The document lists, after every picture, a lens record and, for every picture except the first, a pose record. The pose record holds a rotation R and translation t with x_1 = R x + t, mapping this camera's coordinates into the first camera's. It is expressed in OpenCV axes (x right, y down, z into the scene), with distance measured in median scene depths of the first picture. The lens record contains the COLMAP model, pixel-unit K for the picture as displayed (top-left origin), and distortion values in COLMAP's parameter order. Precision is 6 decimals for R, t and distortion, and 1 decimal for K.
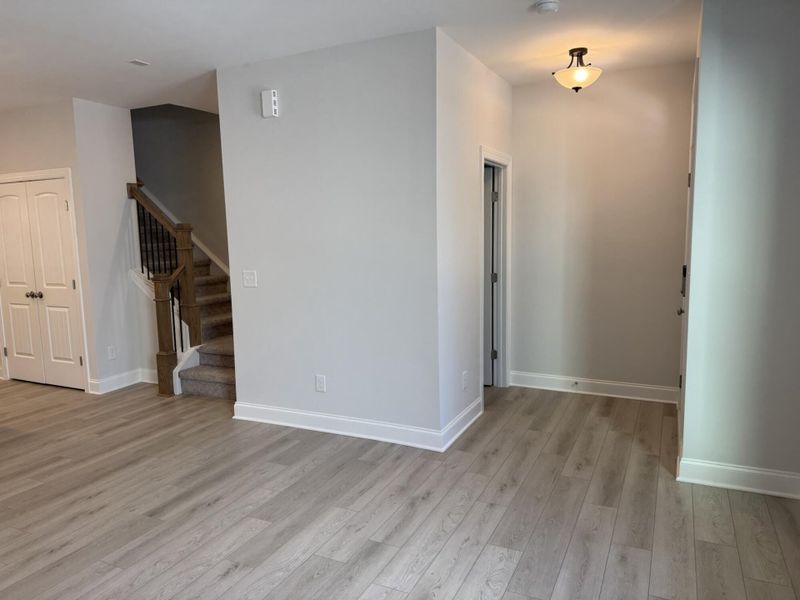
lens RADIAL K [[559.2, 0, 401.4], [0, 559.2, 303.7], [0, 0, 1]] dist [0.069963, -0.095411]
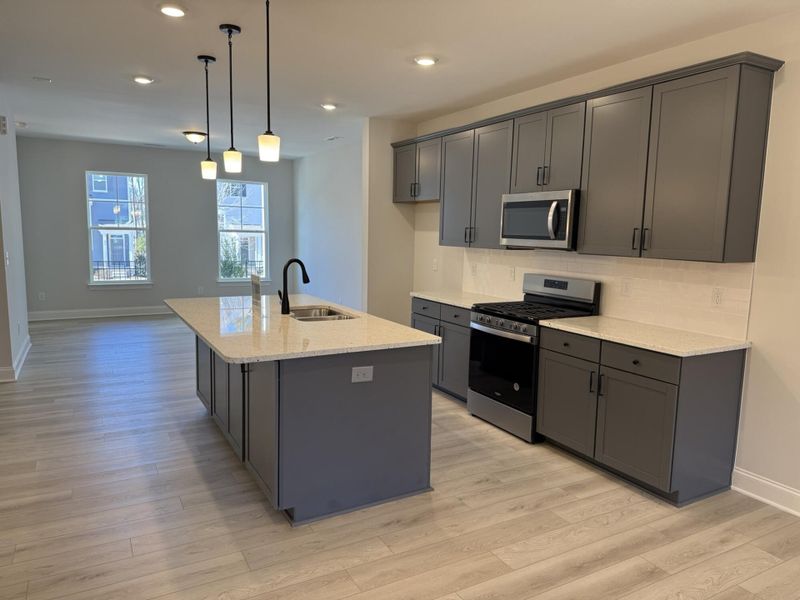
lens RADIAL K [[559.2, 0, 401.4], [0, 559.2, 303.7], [0, 0, 1]] dist [0.069963, -0.095411]
pose [[-0.820503, -0.071598, 0.567141, -1.365694], [0.068823, 0.972536, 0.222345, -0.134422], [-0.567485, 0.221467, -0.793041, 1.226606]]
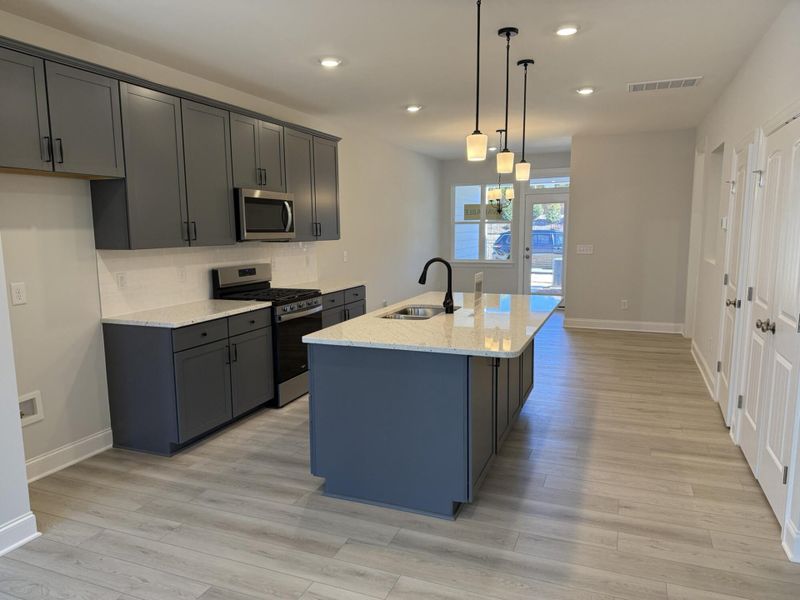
lens RADIAL K [[559.2, 0, 401.4], [0, 559.2, 303.7], [0, 0, 1]] dist [0.069963, -0.095411]
pose [[0.058824, 0.155525, -0.986079, -0.120726], [-0.121230, 0.981592, 0.147585, -0.079664], [0.990880, 0.110860, 0.076595, 0.615597]]
